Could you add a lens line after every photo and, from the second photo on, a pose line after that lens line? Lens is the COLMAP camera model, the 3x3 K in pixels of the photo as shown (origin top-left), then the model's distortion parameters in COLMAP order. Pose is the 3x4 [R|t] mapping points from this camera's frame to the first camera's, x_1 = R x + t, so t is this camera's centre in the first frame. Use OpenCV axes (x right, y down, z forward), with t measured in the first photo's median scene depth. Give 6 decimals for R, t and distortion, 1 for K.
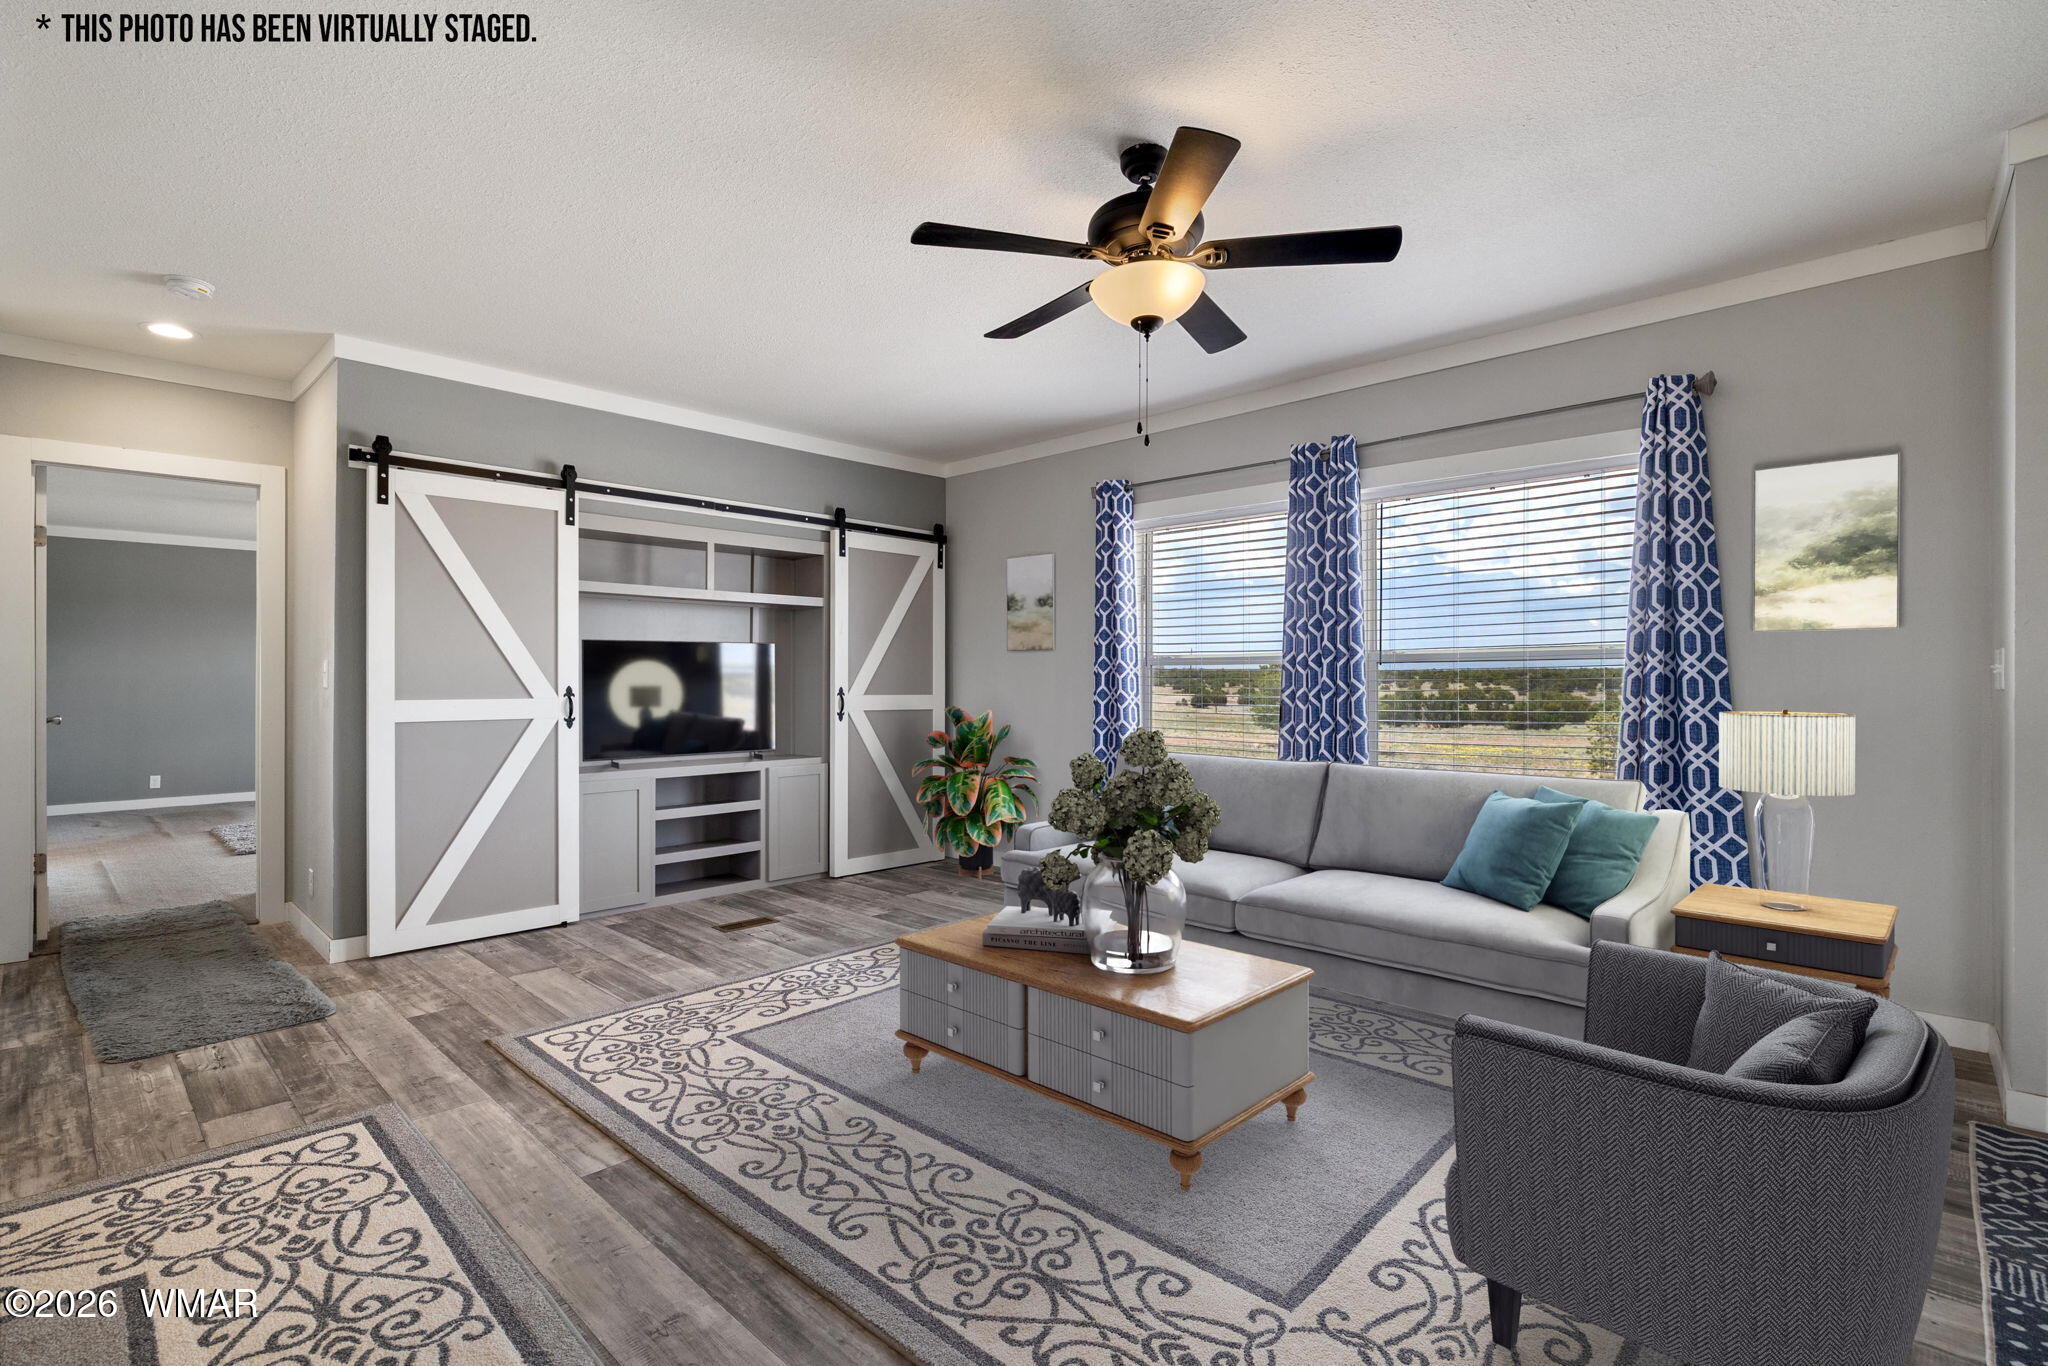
lens RADIAL K [[961.6, 0, 1014.5], [0, 961.6, 677.8], [0, 0, 1]] dist [-0.012672, 0.000241]
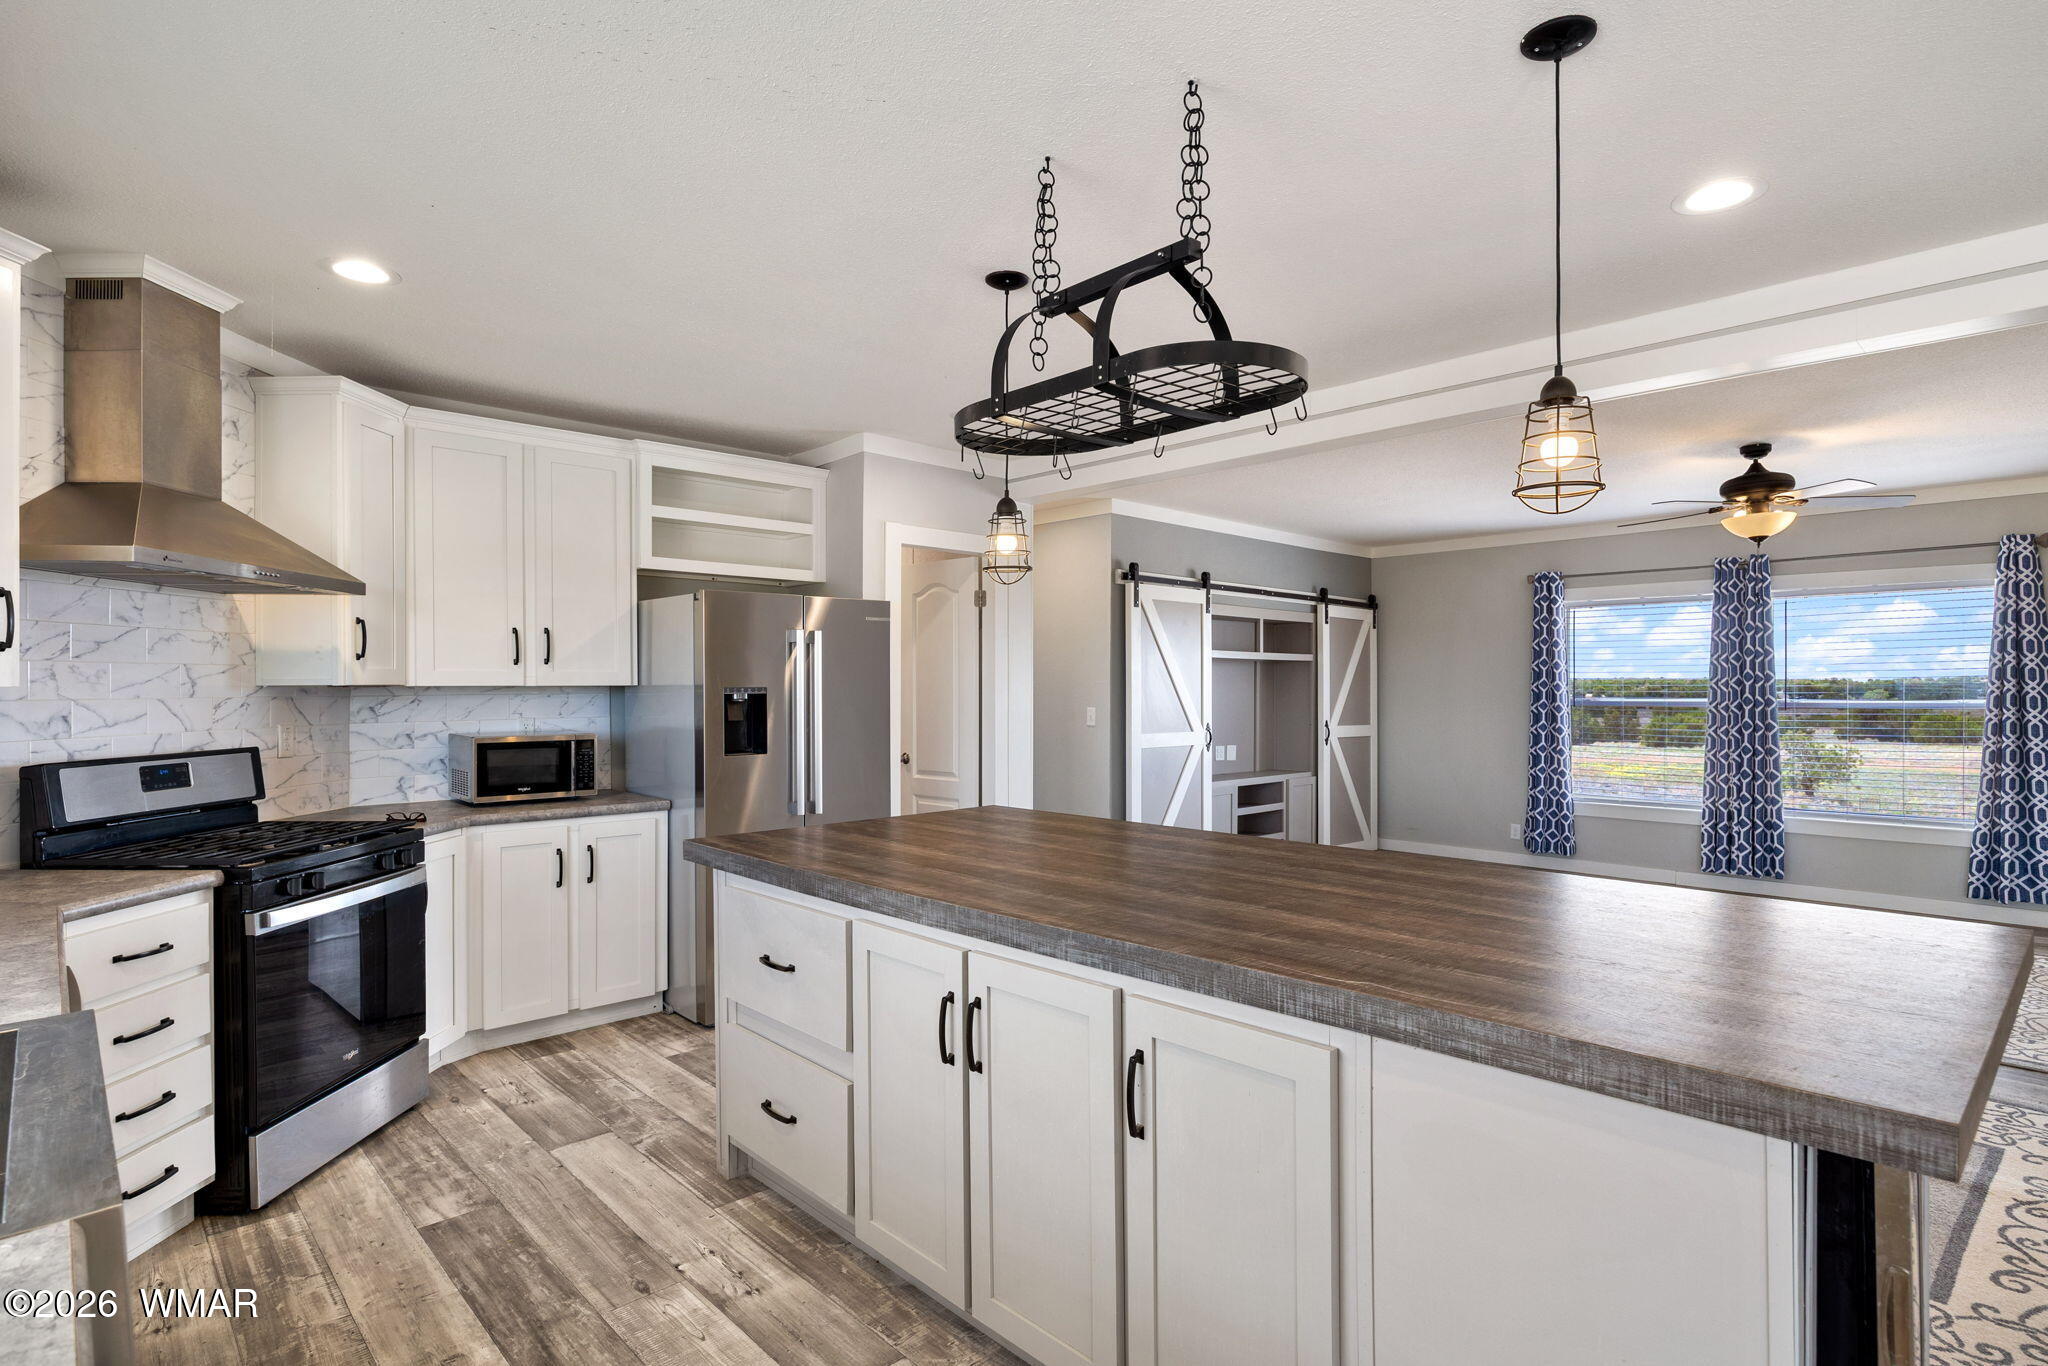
lens RADIAL K [[1038.5, 0, 1024.3], [0, 1038.5, 687.9], [0, 0, 1]] dist [-0.006925, -0.000249]
pose [[0.998705, 0.000576, -0.050877, -0.669355], [-0.000626, 0.999999, -0.000962, -0.043306], [0.050876, 0.000992, 0.998704, -0.609191]]
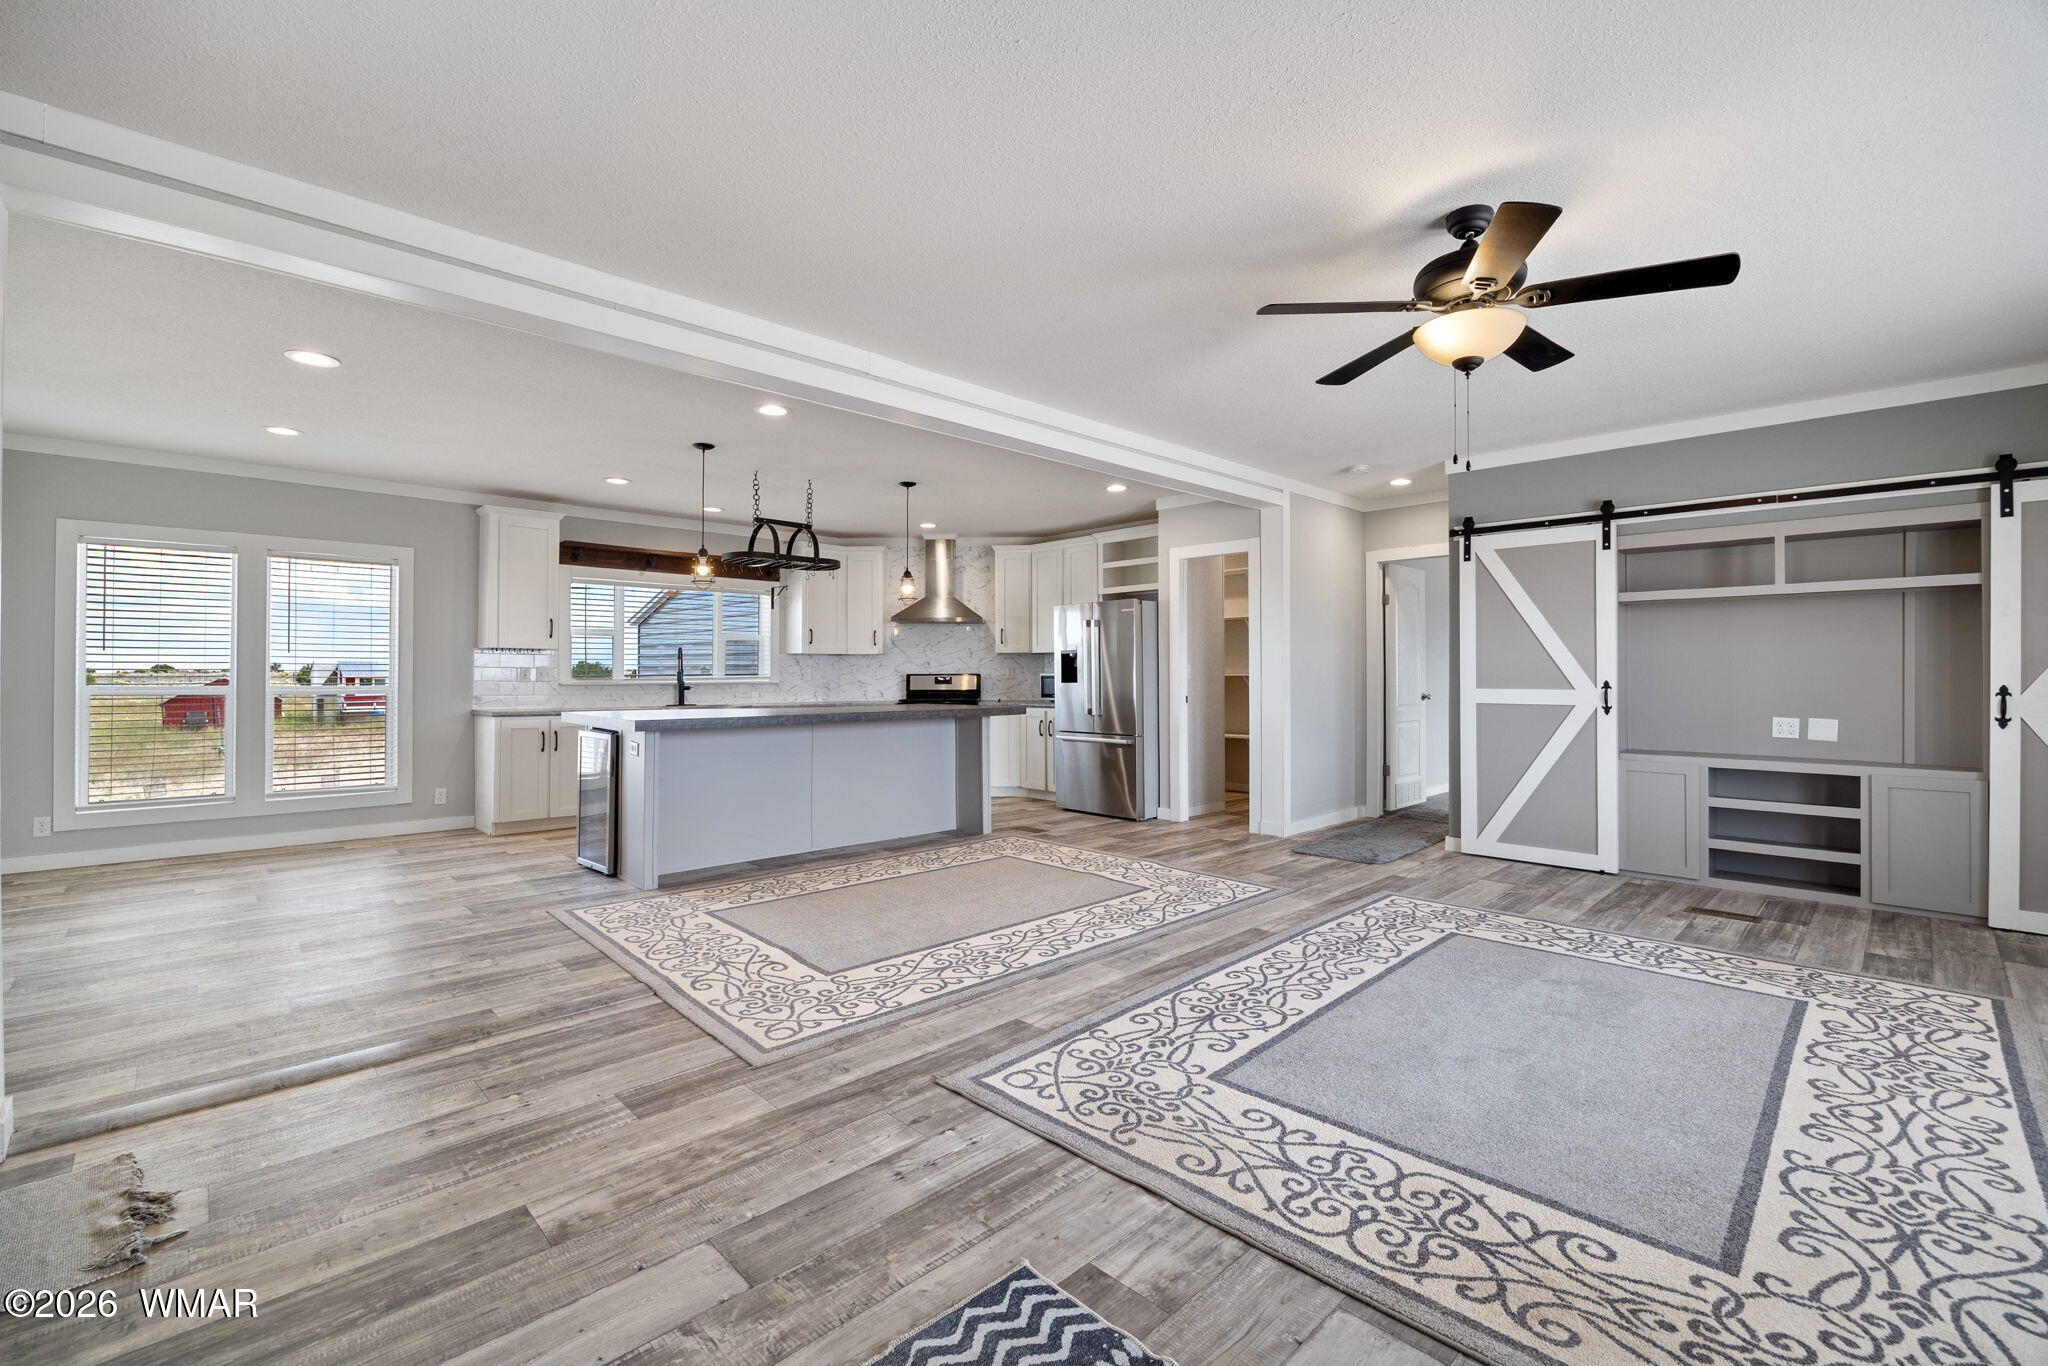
lens RADIAL K [[864.2, 0, 1020.5], [0, 864.2, 664.4], [0, 0, 1]] dist [-0.016197, -0.000319]
pose [[-0.037399, -0.009723, -0.999253, 0.669768], [0.001255, 0.999951, -0.009777, -0.001926], [0.999300, -0.001619, -0.037385, 0.290655]]
